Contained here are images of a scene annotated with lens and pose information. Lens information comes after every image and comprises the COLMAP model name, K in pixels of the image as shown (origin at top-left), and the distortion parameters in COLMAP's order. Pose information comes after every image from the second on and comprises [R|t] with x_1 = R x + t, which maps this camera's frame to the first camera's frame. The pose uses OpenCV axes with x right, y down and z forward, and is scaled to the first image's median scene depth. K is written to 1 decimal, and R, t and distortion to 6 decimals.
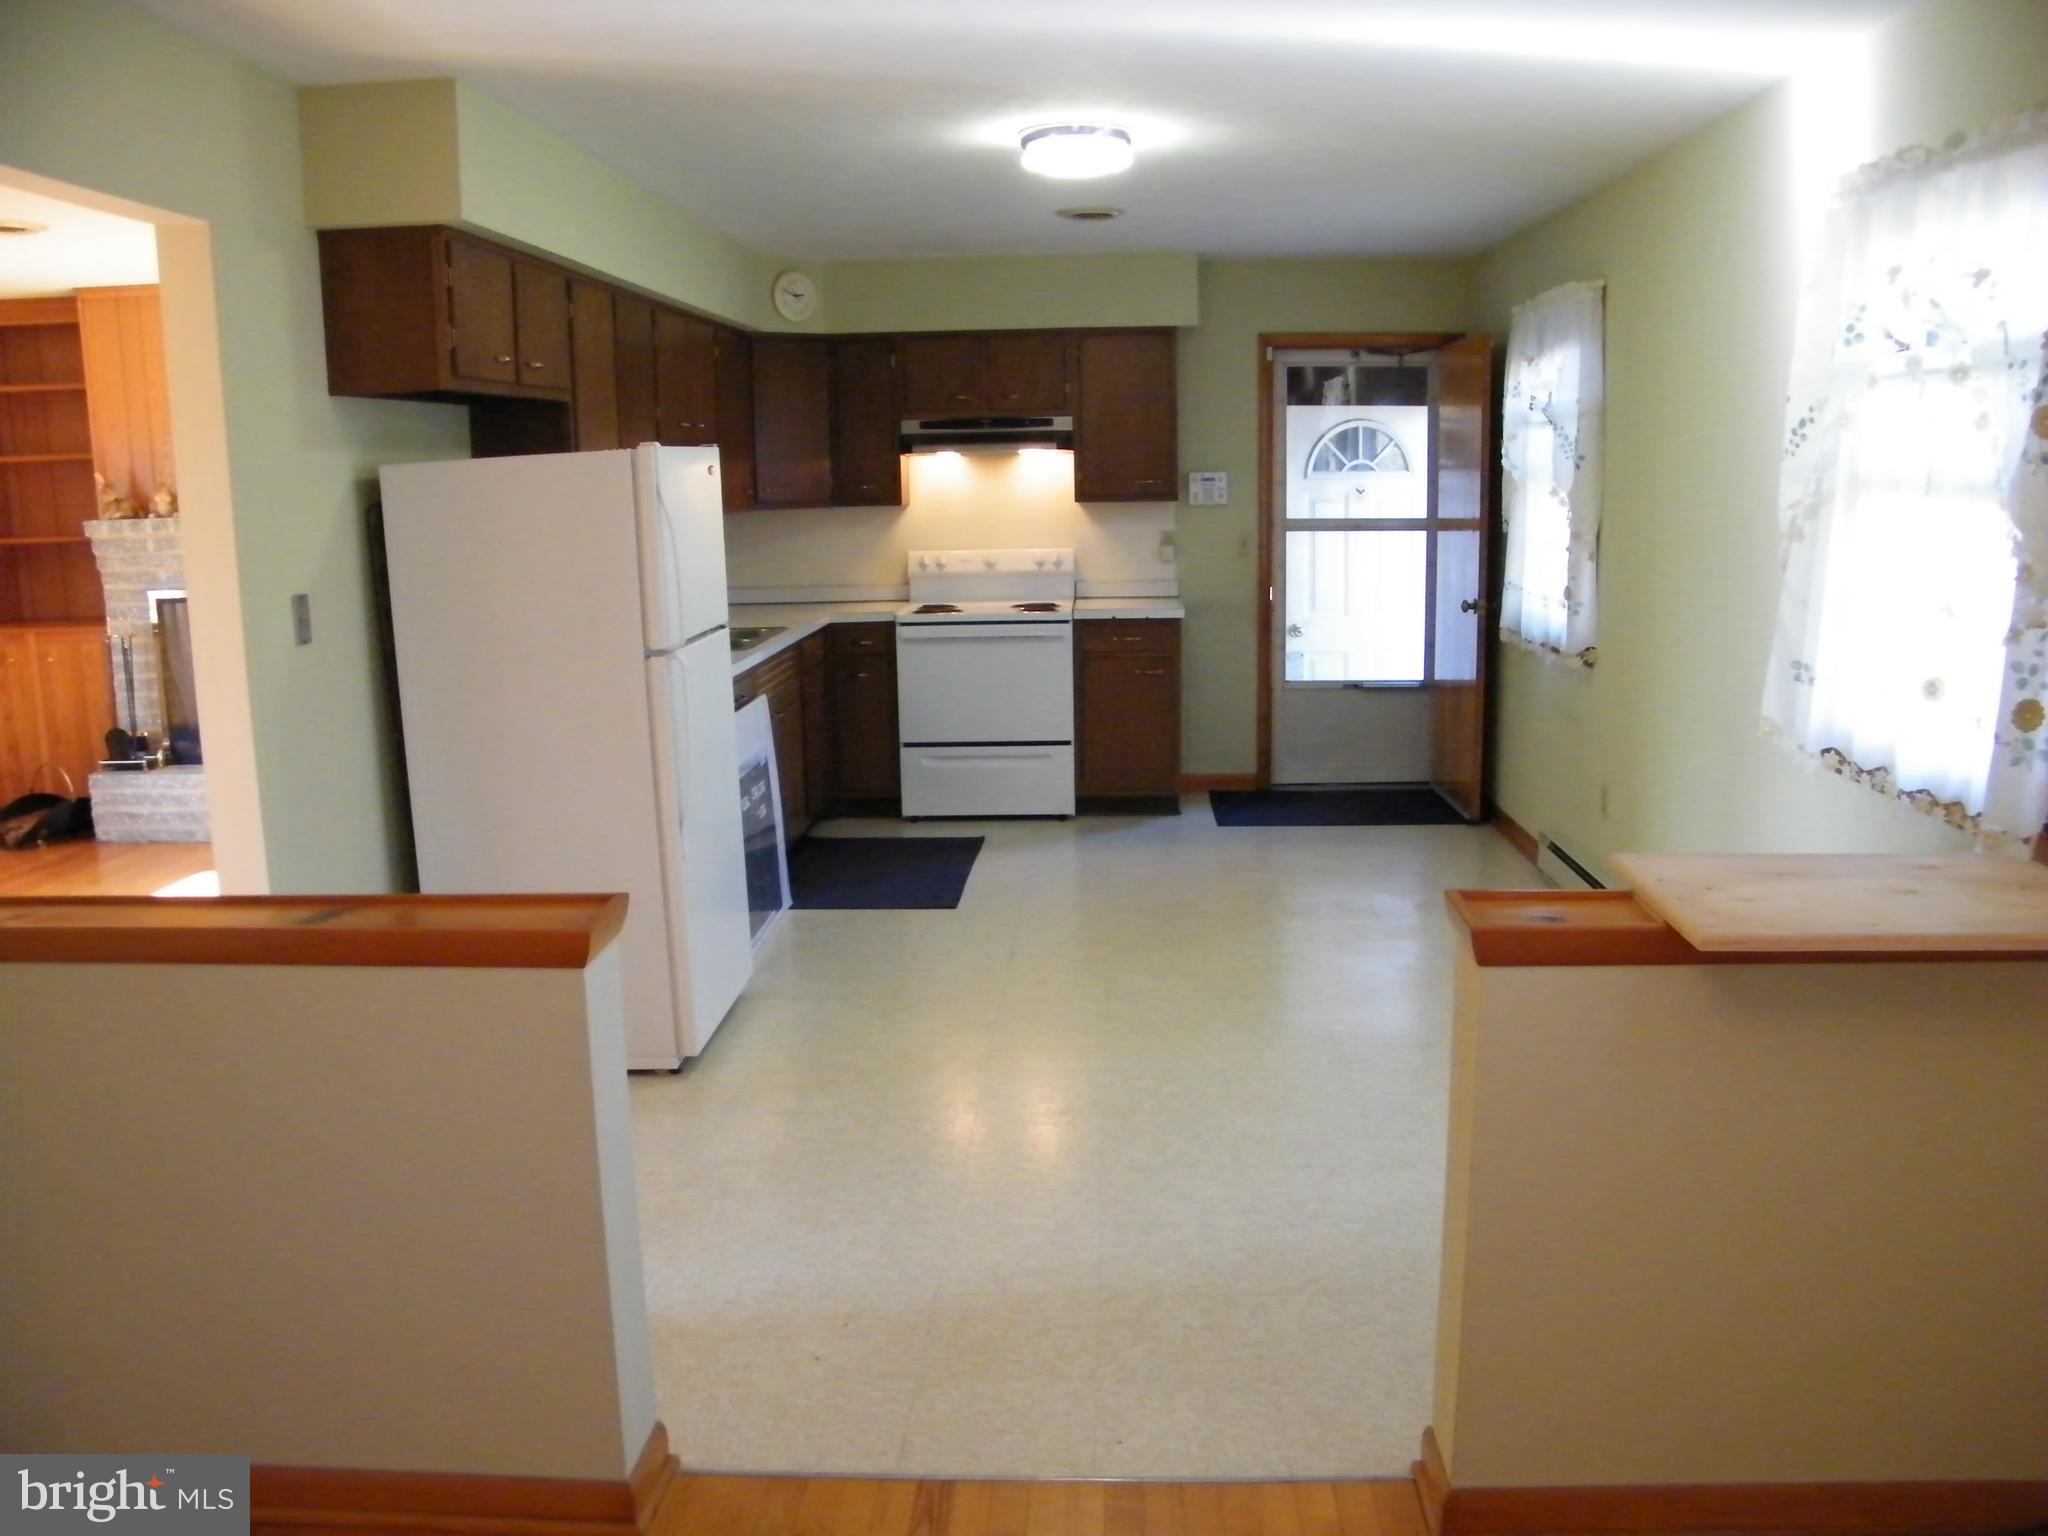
lens RADIAL K [[1731.0, 0, 1024.0], [0, 1731.0, 768.0], [0, 0, 1]] dist [-0.213668, 0.199366]
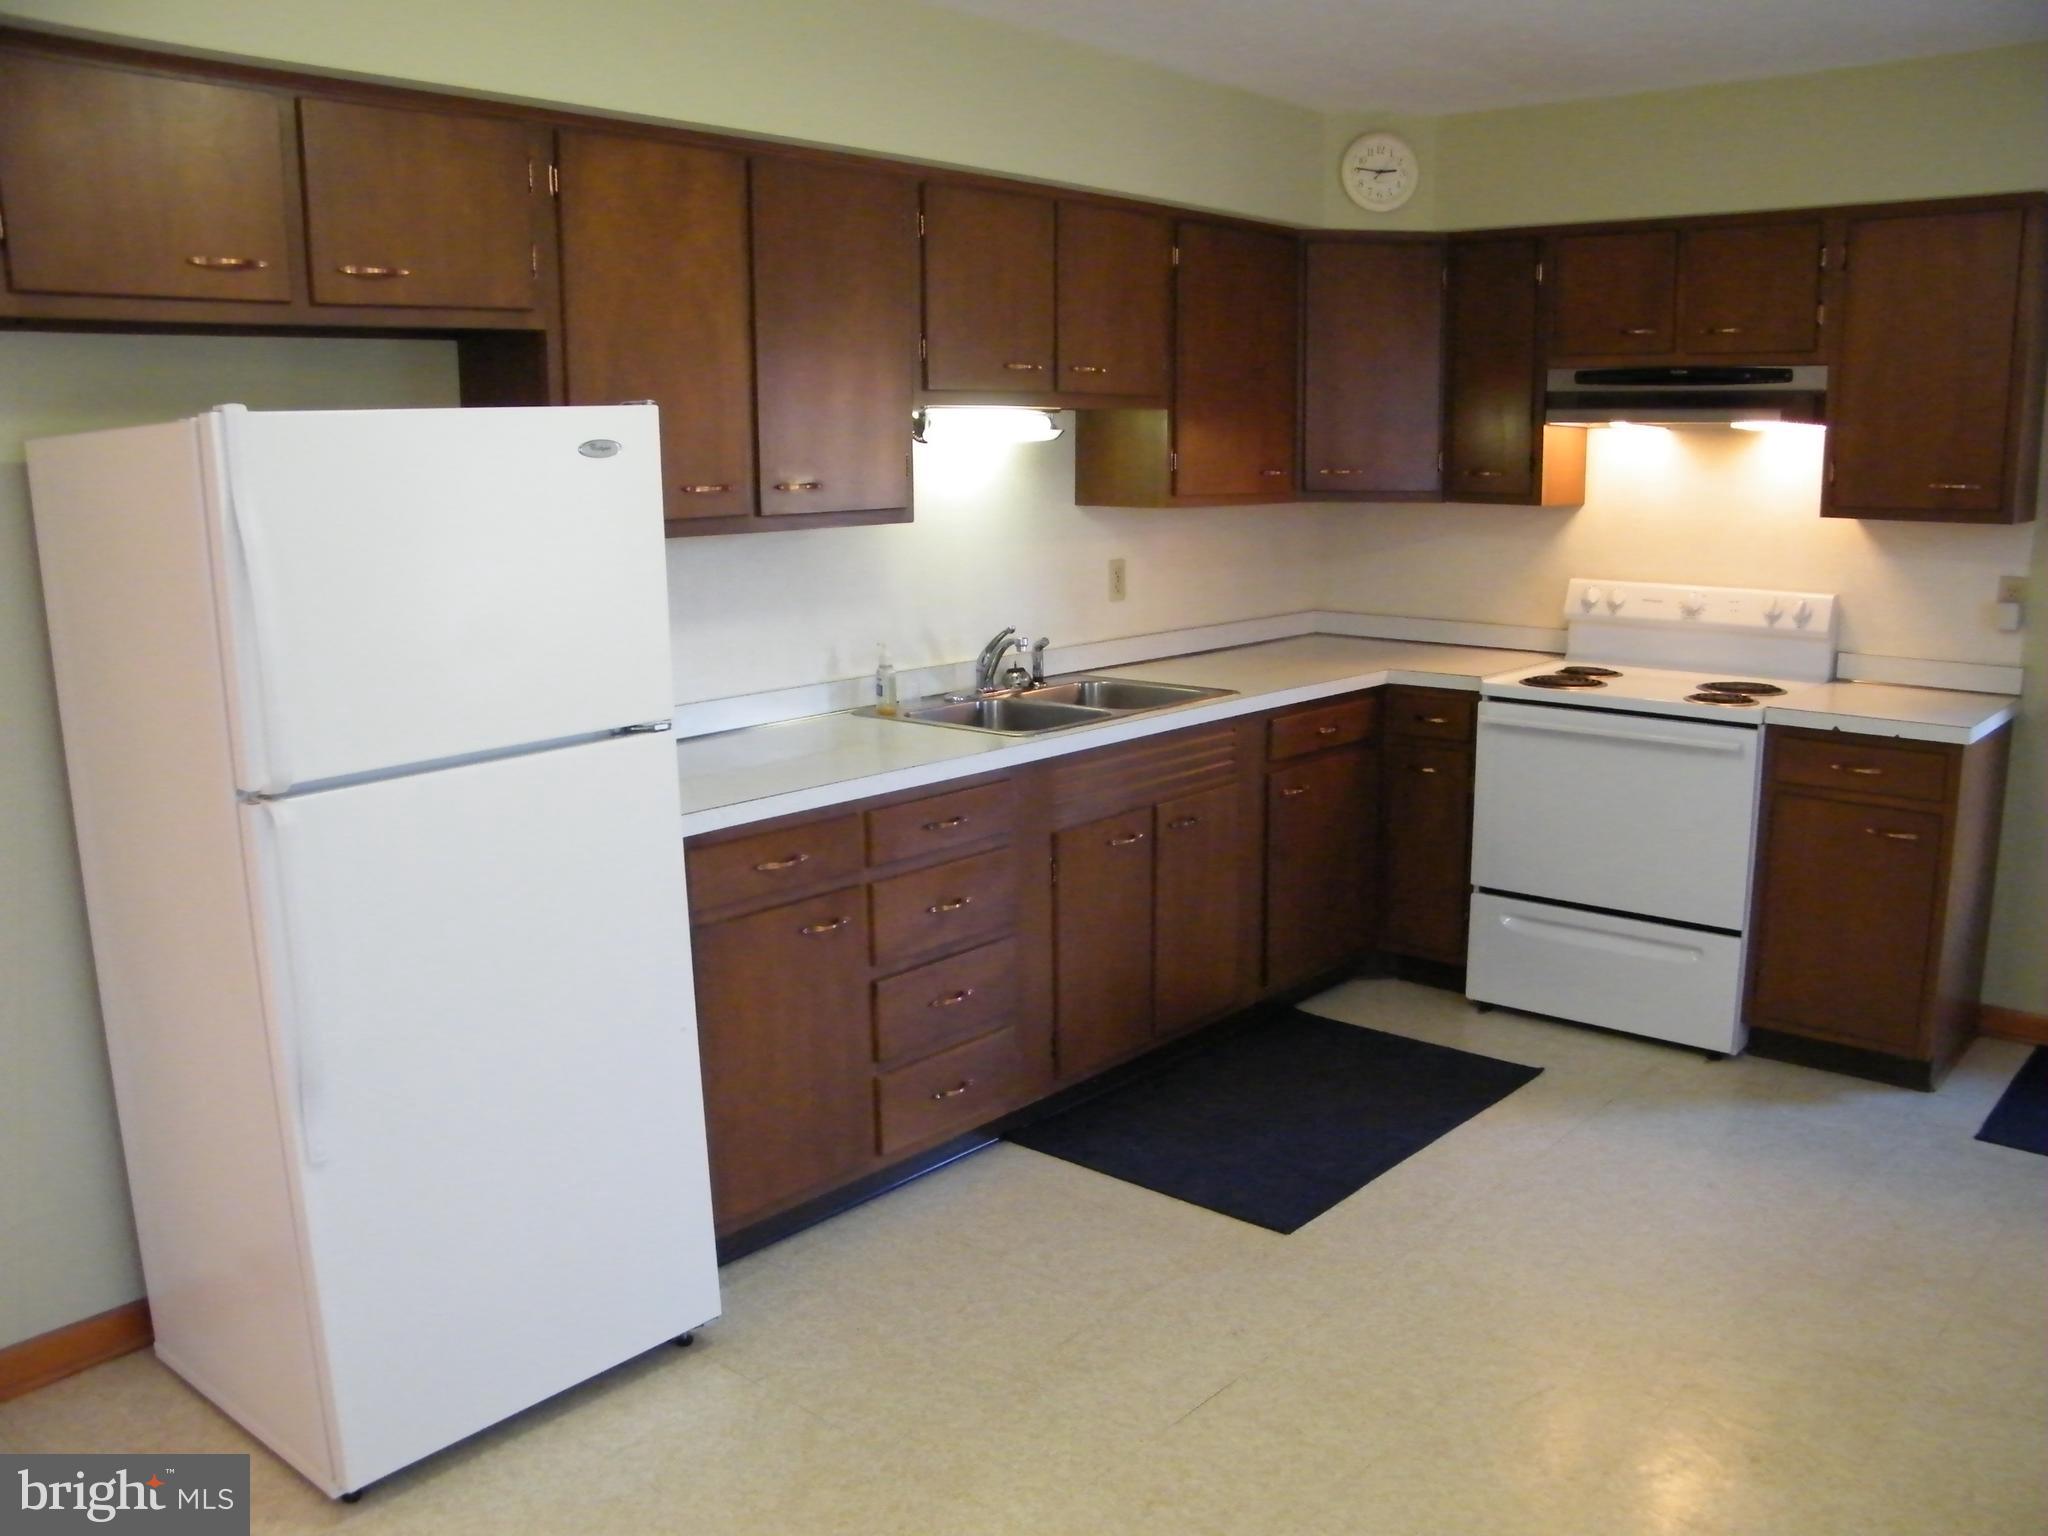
lens RADIAL K [[1731.0, 0, 1024.0], [0, 1731.0, 768.0], [0, 0, 1]] dist [-0.213668, 0.199366]
pose [[0.782580, 0.131209, -0.608566, 0.174479], [-0.116611, 0.991130, 0.063737, -0.078126], [0.611531, 0.021086, 0.790939, 0.414762]]
